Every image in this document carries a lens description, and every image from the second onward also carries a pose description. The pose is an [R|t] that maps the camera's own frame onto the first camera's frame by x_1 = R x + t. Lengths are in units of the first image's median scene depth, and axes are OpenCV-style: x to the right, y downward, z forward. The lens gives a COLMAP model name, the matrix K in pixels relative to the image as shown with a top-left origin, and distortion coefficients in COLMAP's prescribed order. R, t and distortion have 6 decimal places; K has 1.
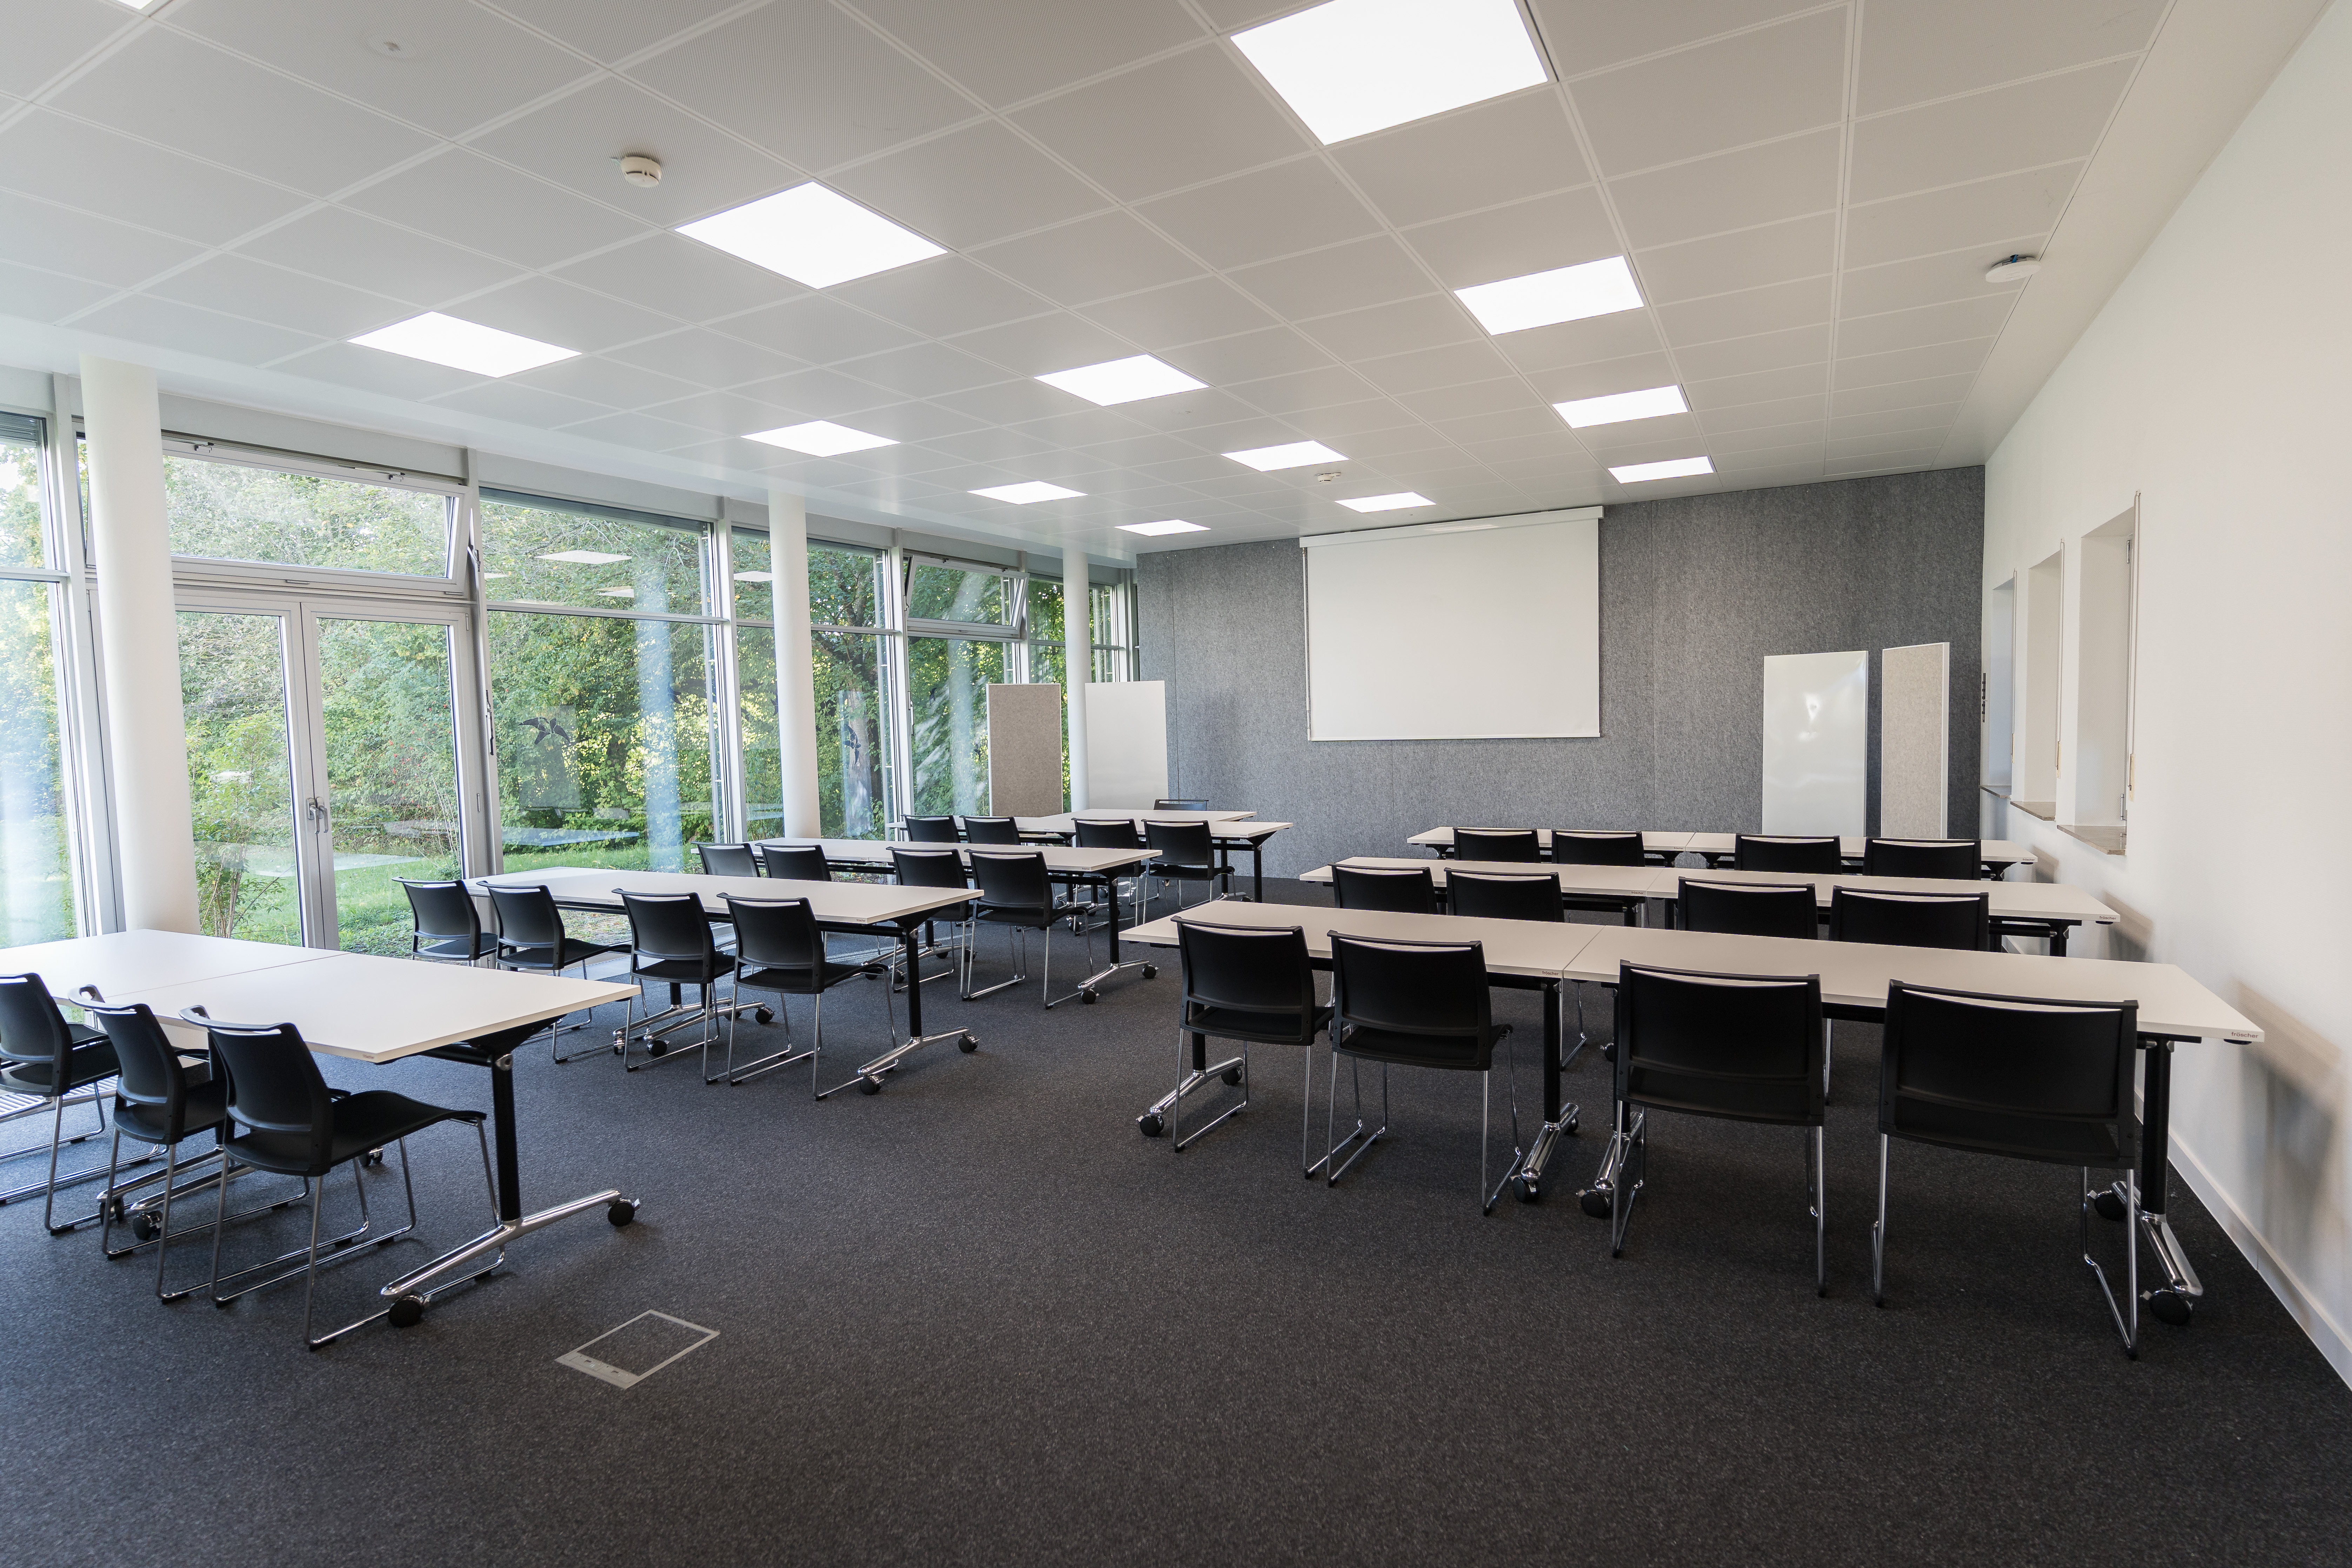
lens RADIAL K [[1143.2, 0, 1169.5], [0, 1143.2, 777.4], [0, 0, 1]] dist [-0.000944, -0.000305]
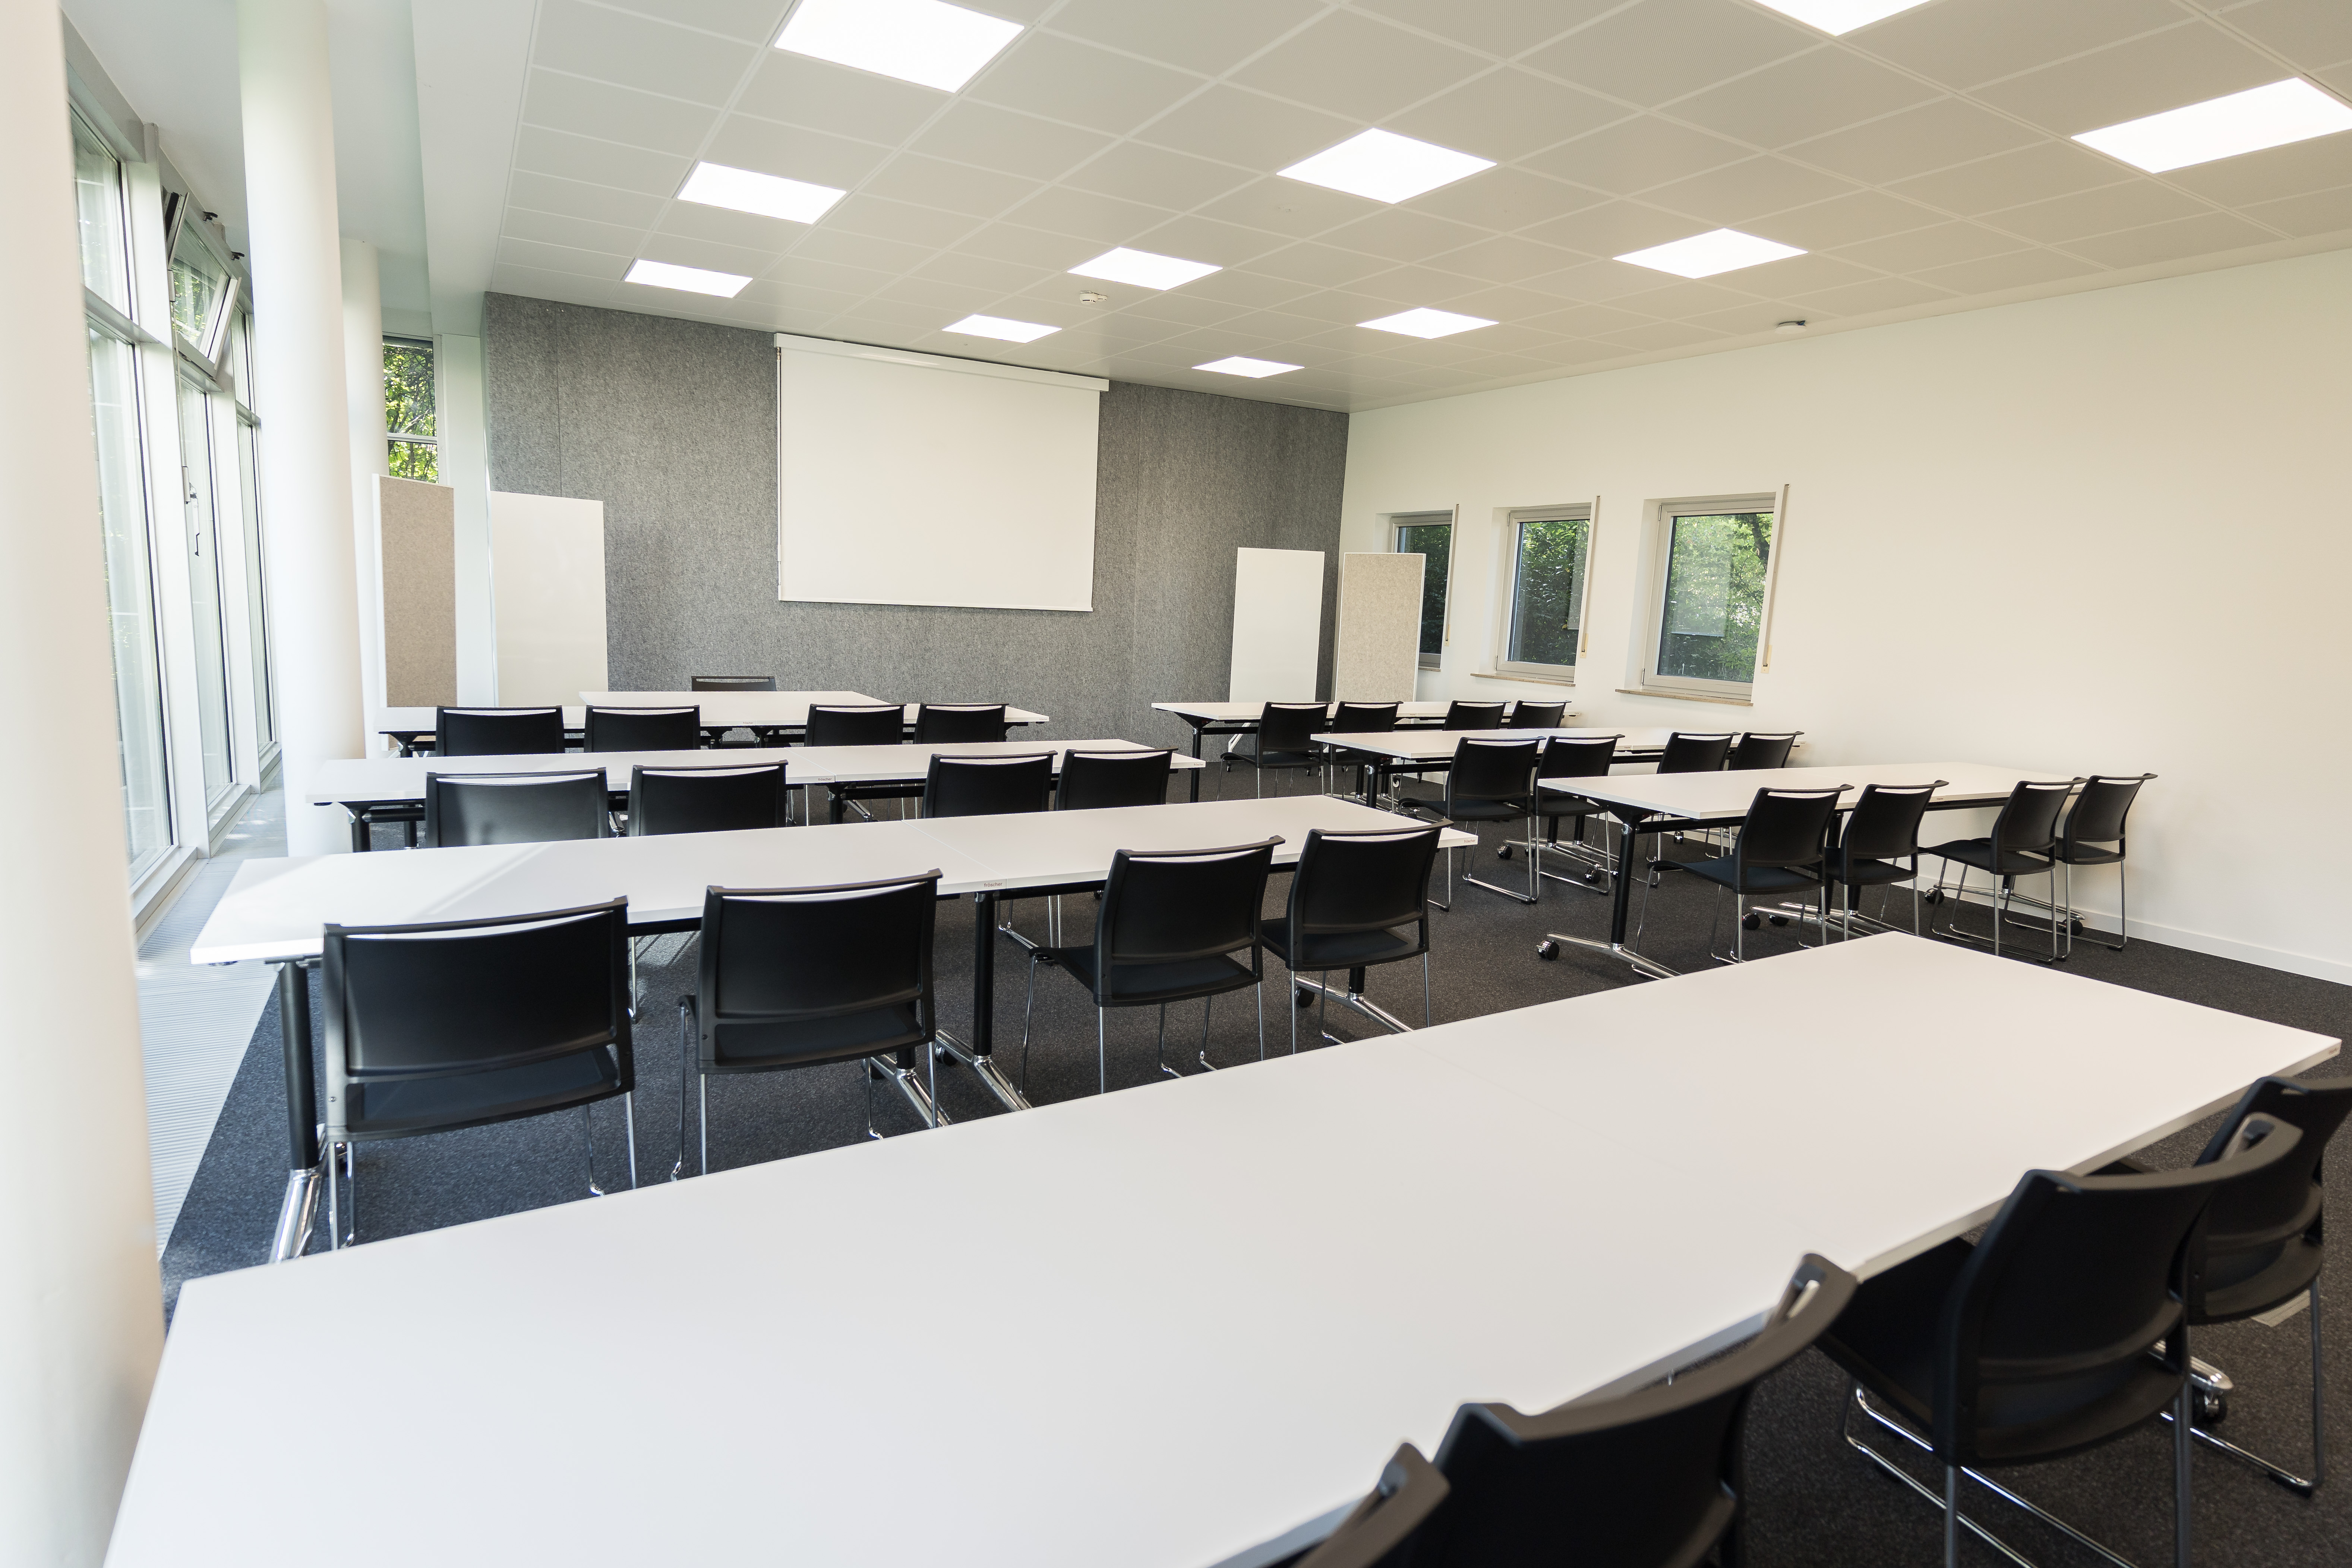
lens RADIAL K [[1246.6, 0, 1176.0], [0, 1246.6, 784.0], [0, 0, 1]] dist [-0.000219, 0.000031]
pose [[0.516473, -0.081211, 0.852444, -0.550487], [-0.013506, 0.994596, 0.102937, 0.001934], [-0.856197, -0.064677, 0.512585, 0.363992]]
